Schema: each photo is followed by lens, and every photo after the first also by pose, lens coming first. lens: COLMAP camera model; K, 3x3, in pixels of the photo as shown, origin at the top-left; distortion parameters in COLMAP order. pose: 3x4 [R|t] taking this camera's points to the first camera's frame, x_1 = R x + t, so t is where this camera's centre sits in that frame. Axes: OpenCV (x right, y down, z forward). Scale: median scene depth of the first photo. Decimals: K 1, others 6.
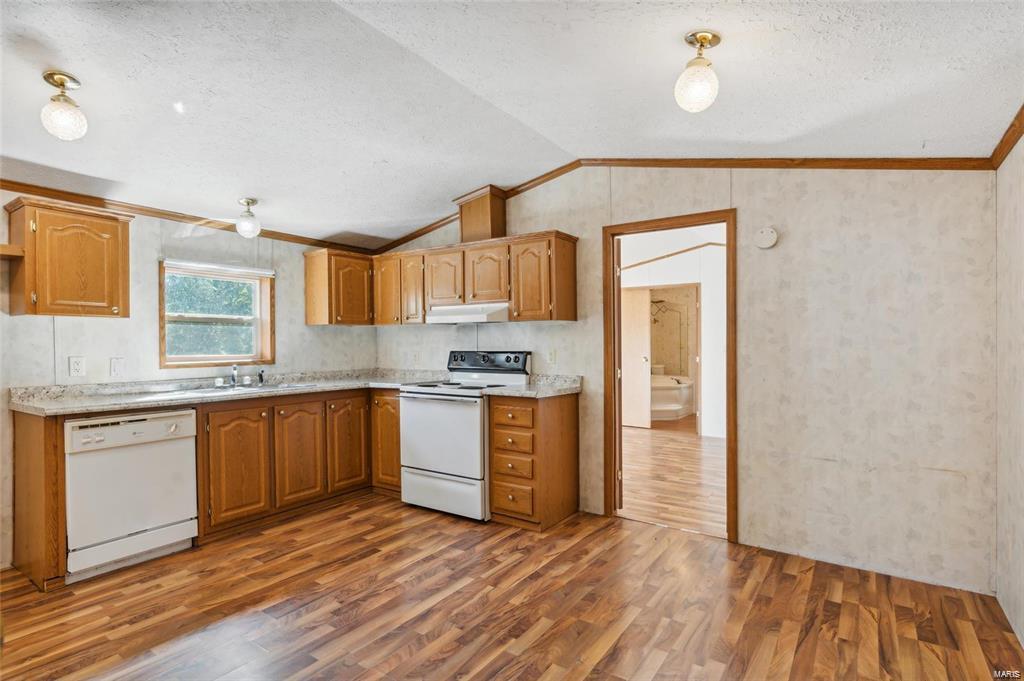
lens RADIAL K [[533.3, 0, 505.6], [0, 533.3, 340.6], [0, 0, 1]] dist [-0.002276, 0.001168]
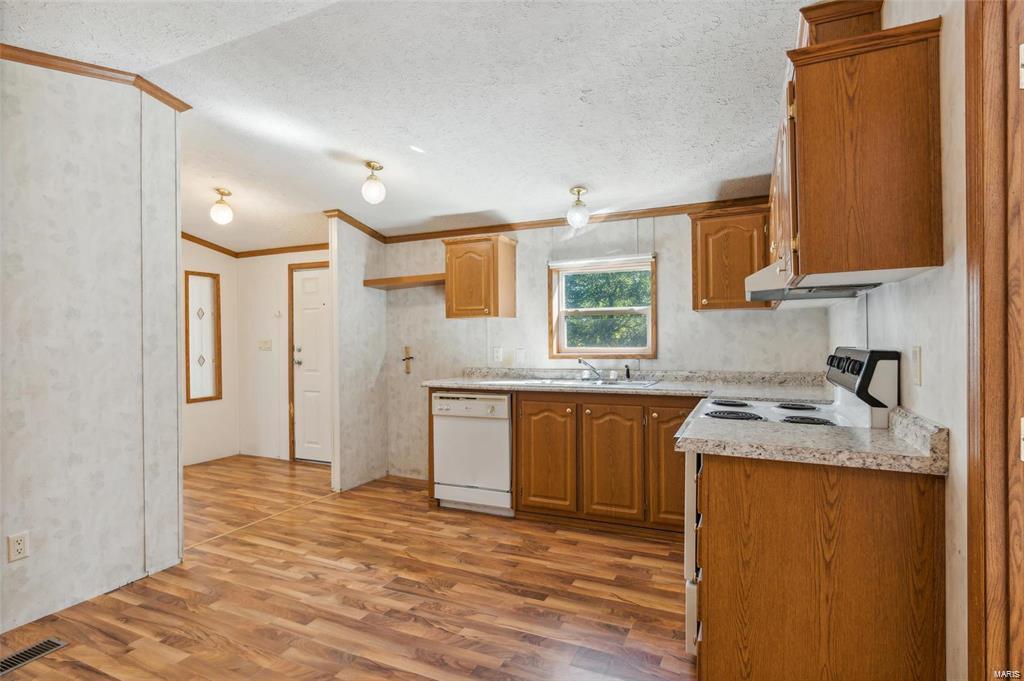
lens RADIAL K [[533.3, 0, 511.7], [0, 533.3, 341.5], [0, 0, 1]] dist [-0.002276, 0.001168]
pose [[0.151439, 0.004322, -0.988457, 0.524075], [0.014564, 0.999872, 0.006603, 0.007646], [0.988359, -0.015396, 0.151357, 0.827934]]
